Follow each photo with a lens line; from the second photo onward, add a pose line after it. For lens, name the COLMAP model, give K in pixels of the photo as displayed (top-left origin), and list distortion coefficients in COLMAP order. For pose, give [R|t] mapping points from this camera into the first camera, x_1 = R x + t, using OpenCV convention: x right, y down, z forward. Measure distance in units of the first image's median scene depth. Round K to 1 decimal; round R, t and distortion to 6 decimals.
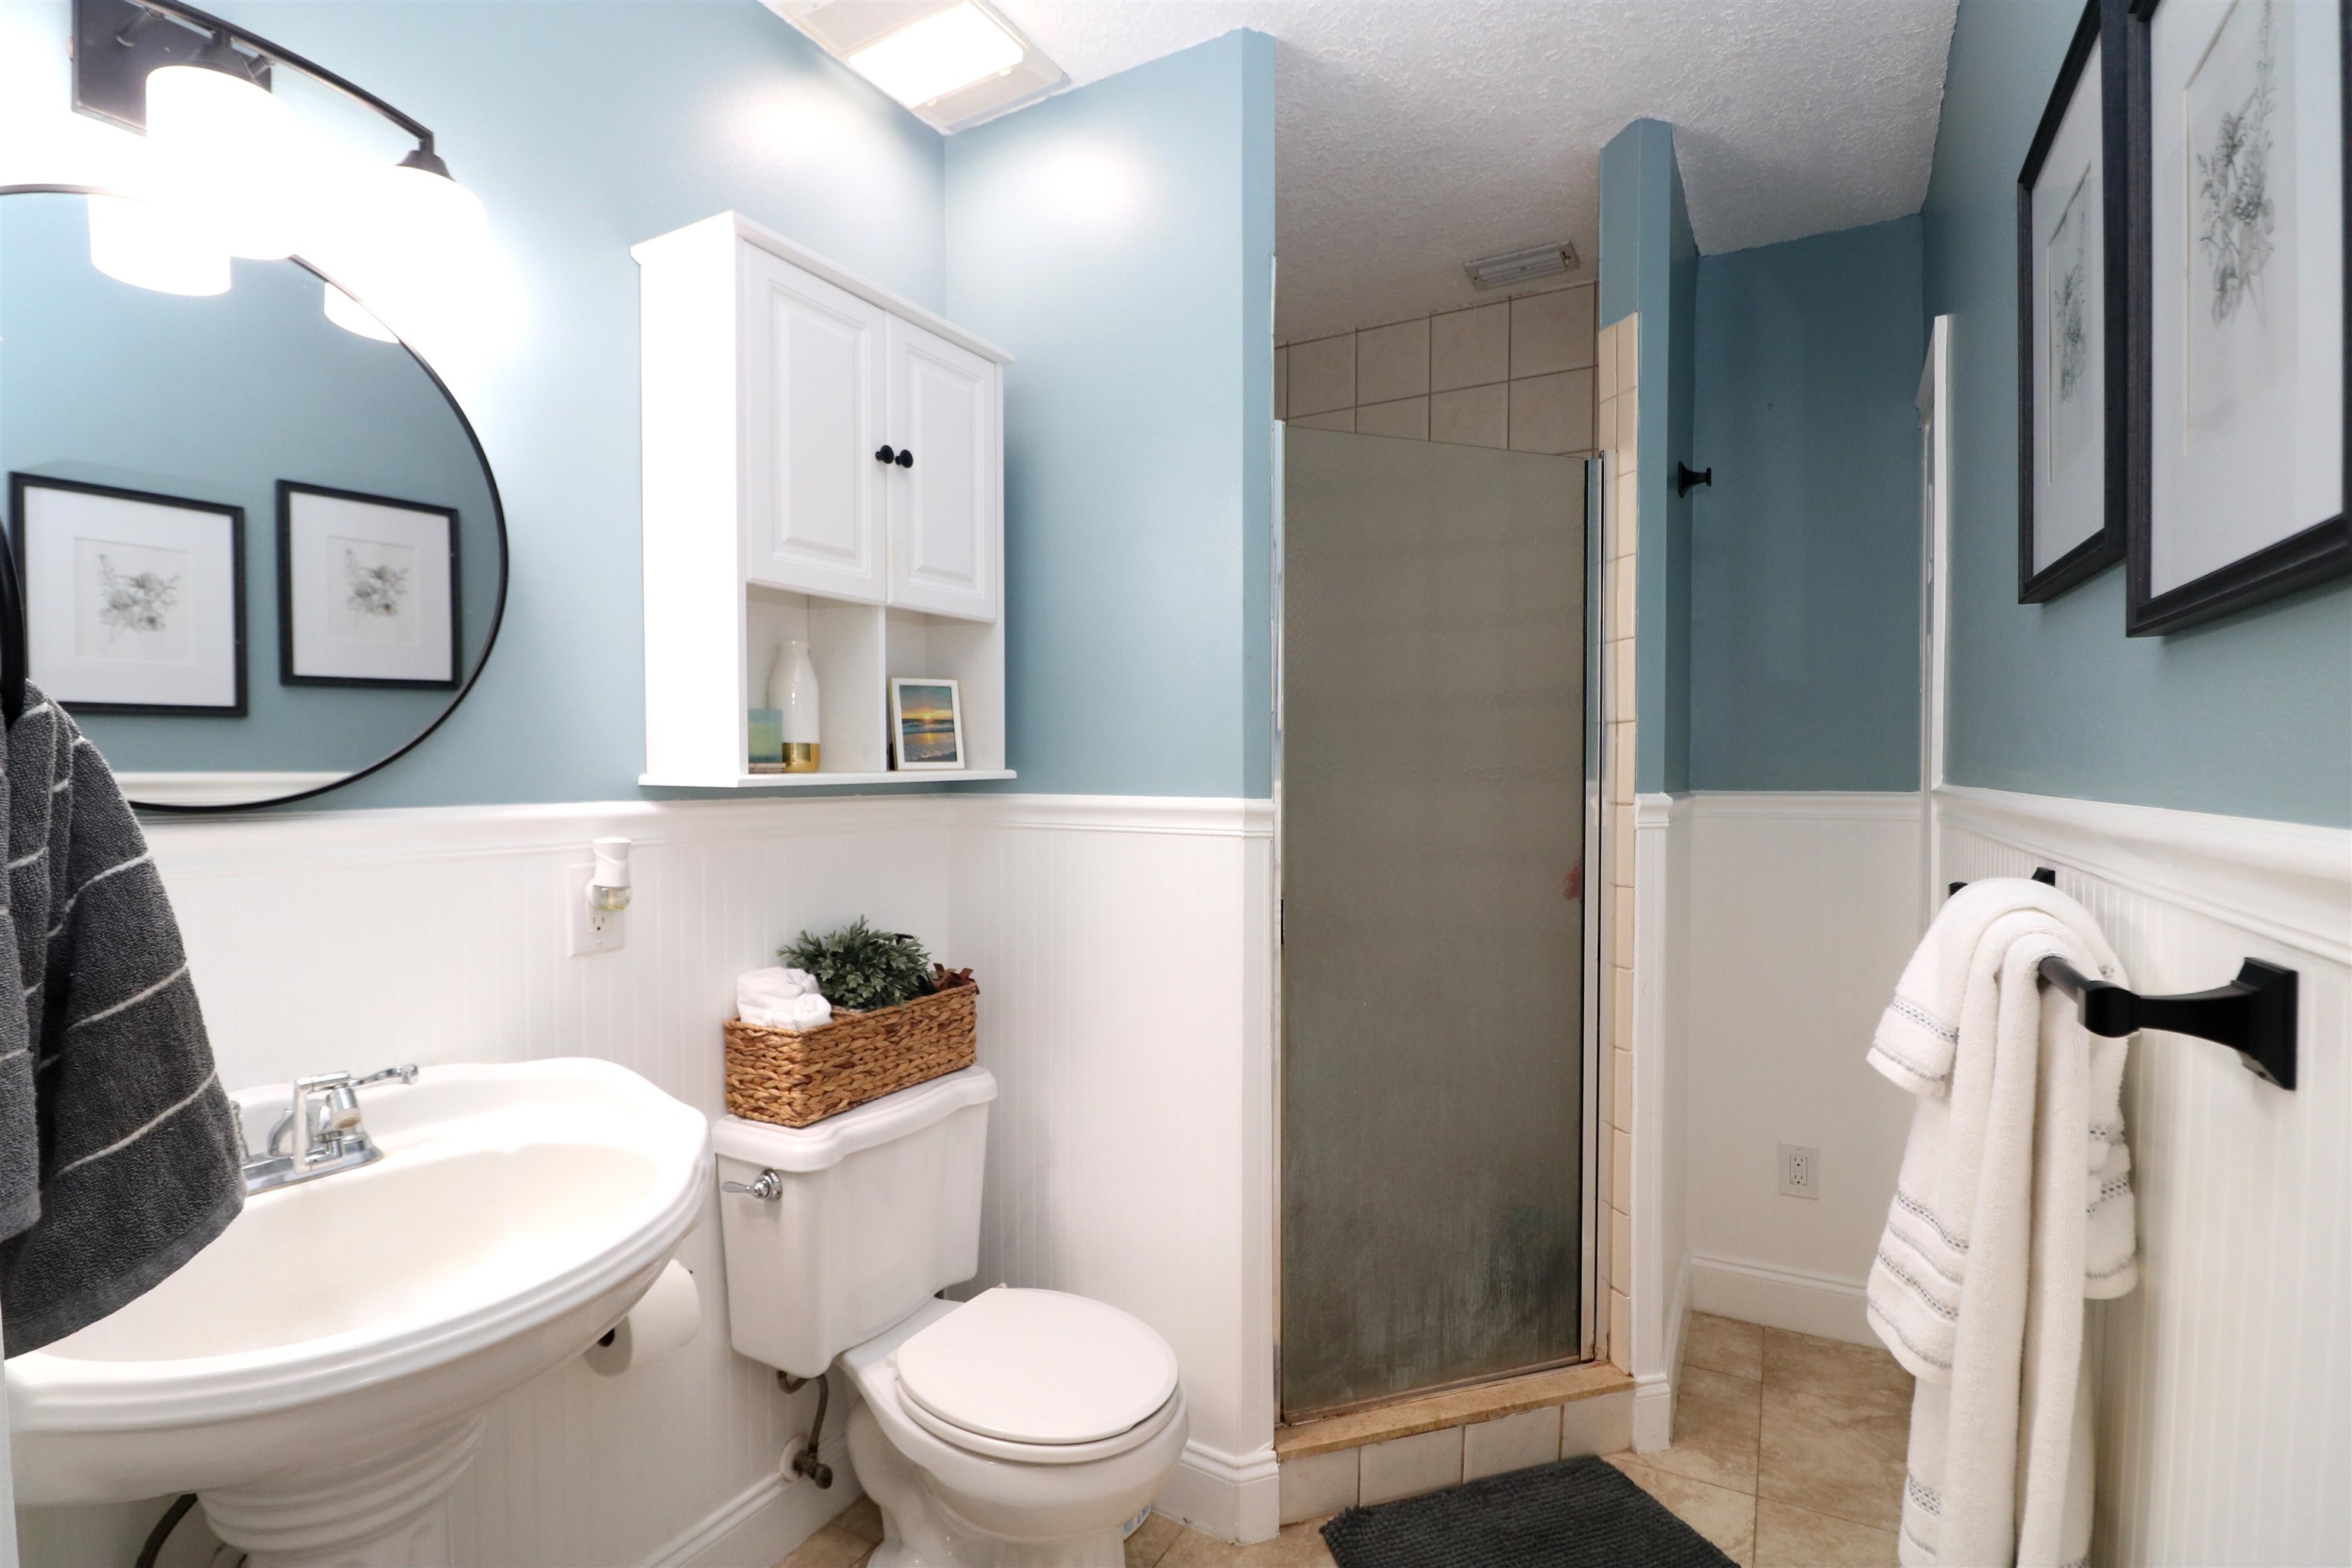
lens RADIAL K [[1092.1, 0, 1176.9], [0, 1092.1, 786.7], [0, 0, 1]] dist [-0.013024, 0.000222]
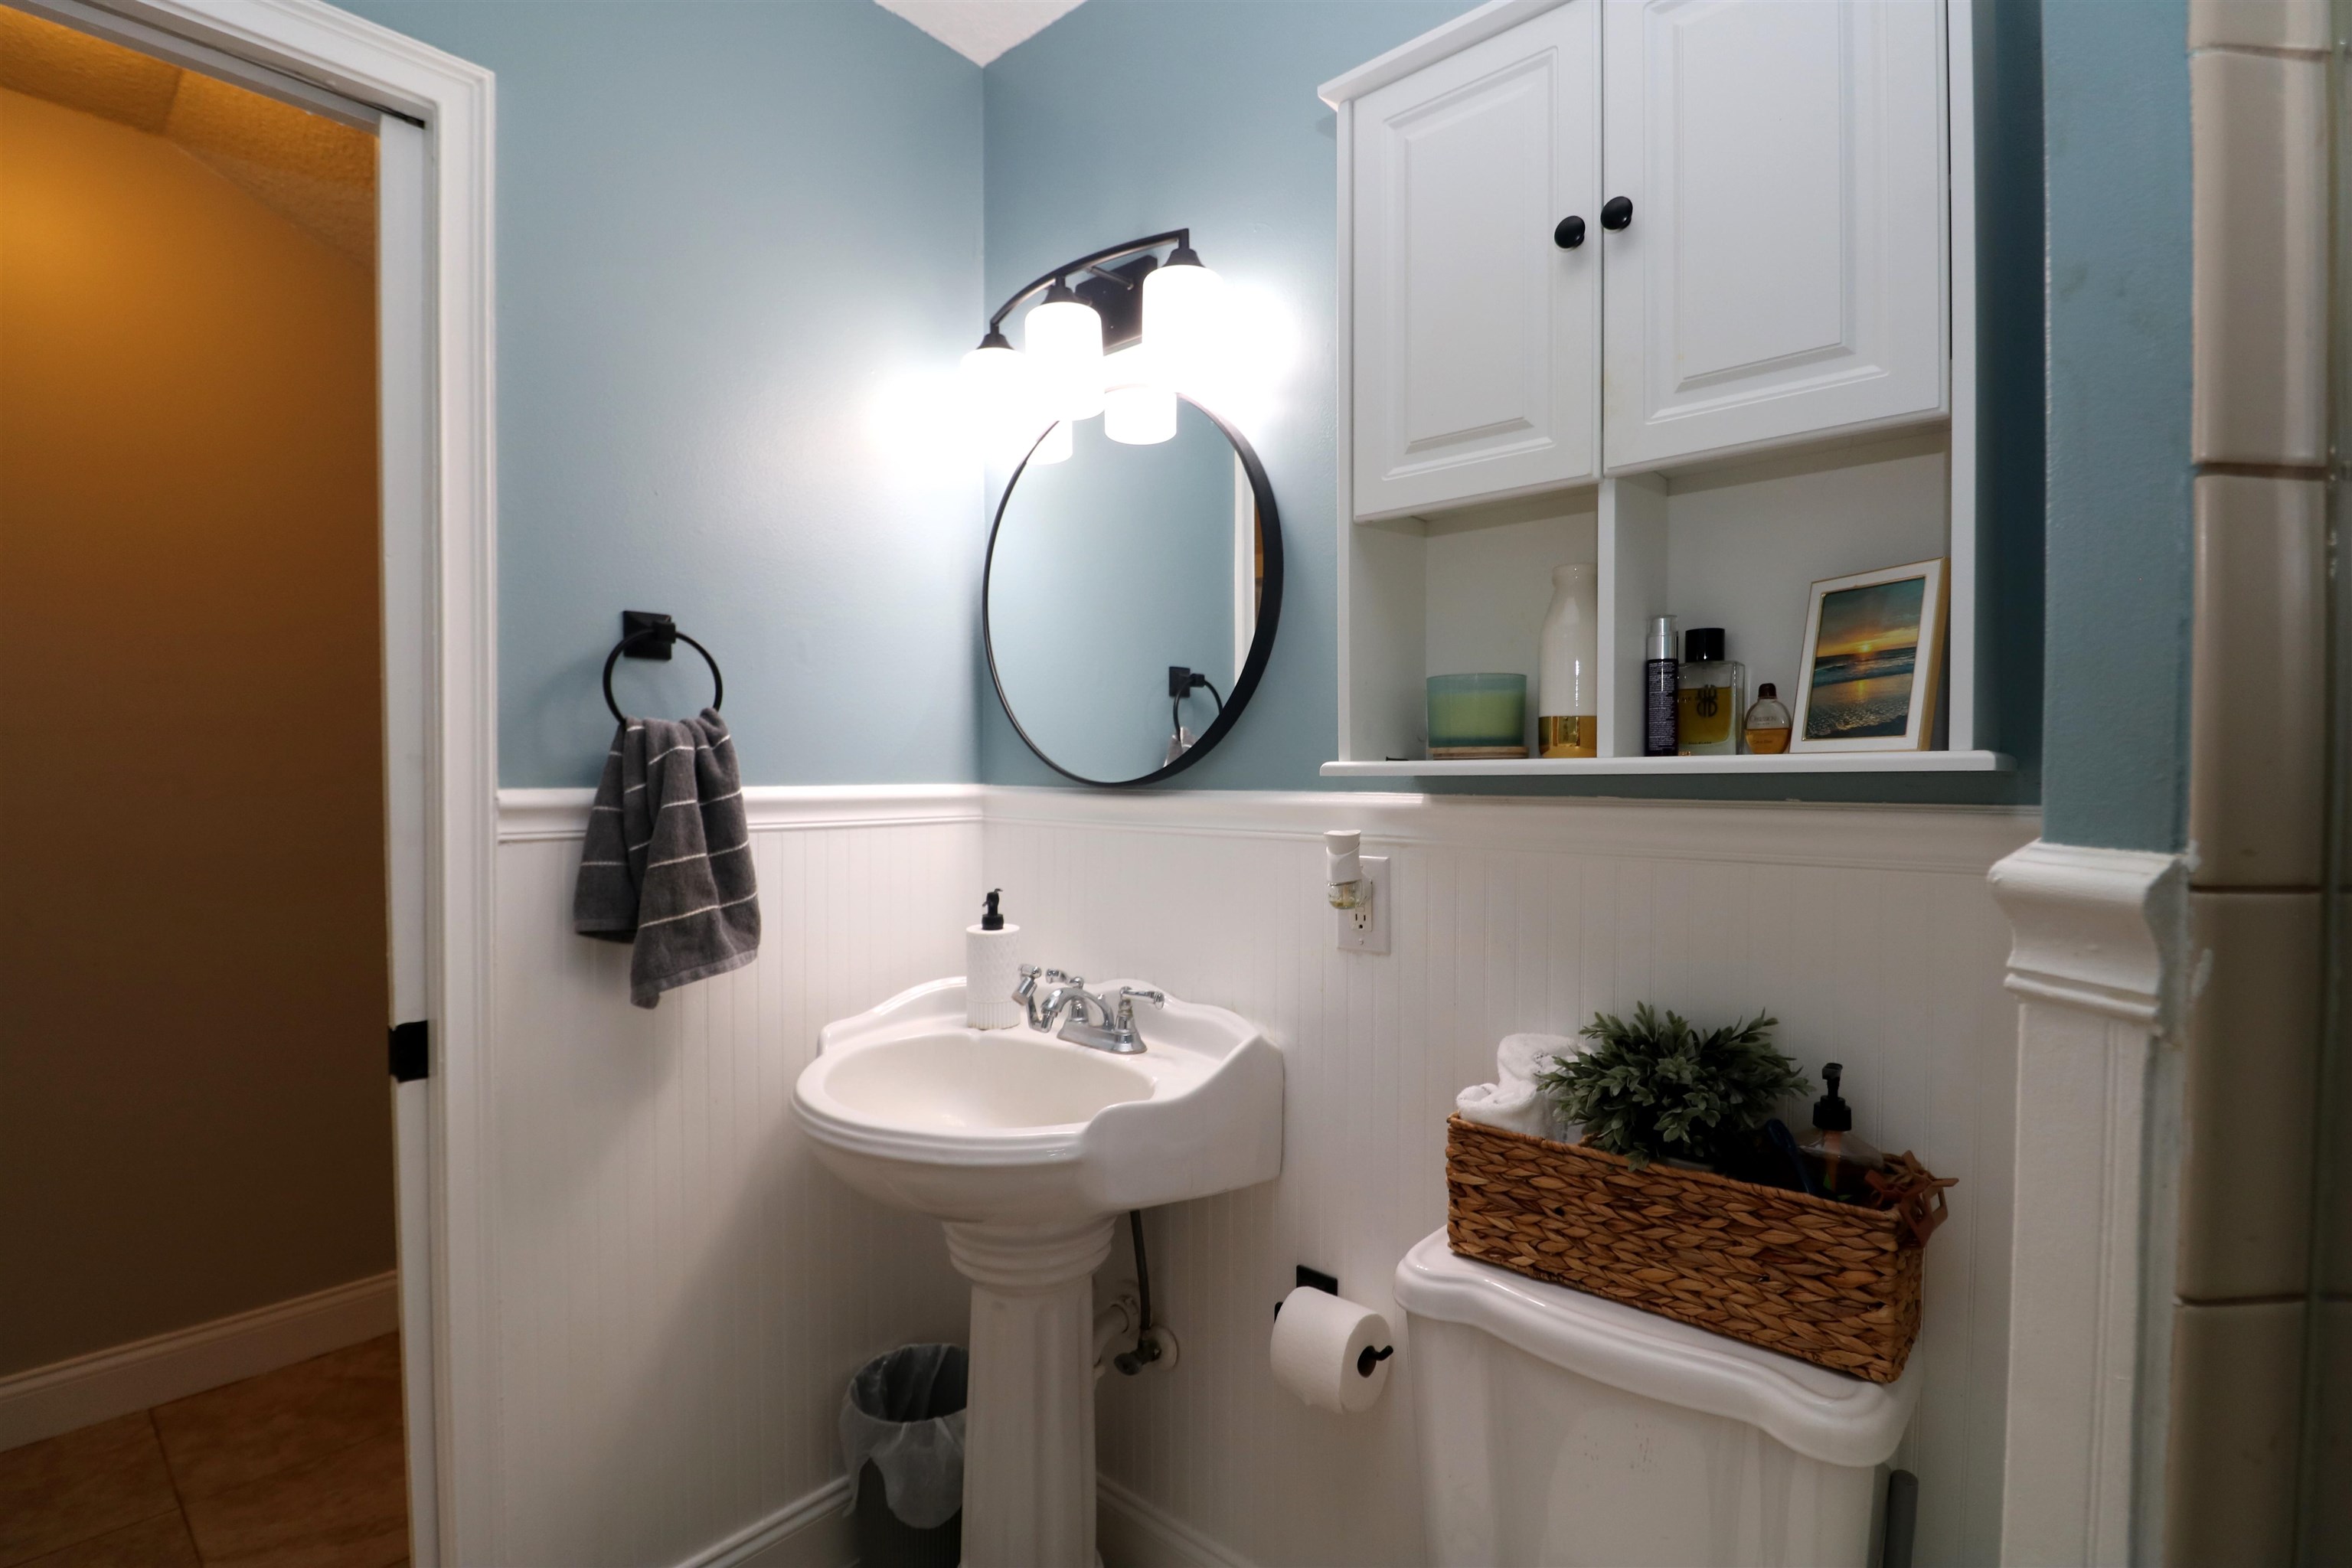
lens RADIAL K [[1092.1, 0, 1176.7], [0, 1092.1, 779.3], [0, 0, 1]] dist [-0.013024, 0.000222]
pose [[-0.206932, 0.013483, -0.978262, 0.348174], [-0.018598, 0.999670, 0.017712, -0.007283], [0.978179, 0.021859, -0.206613, 0.854110]]
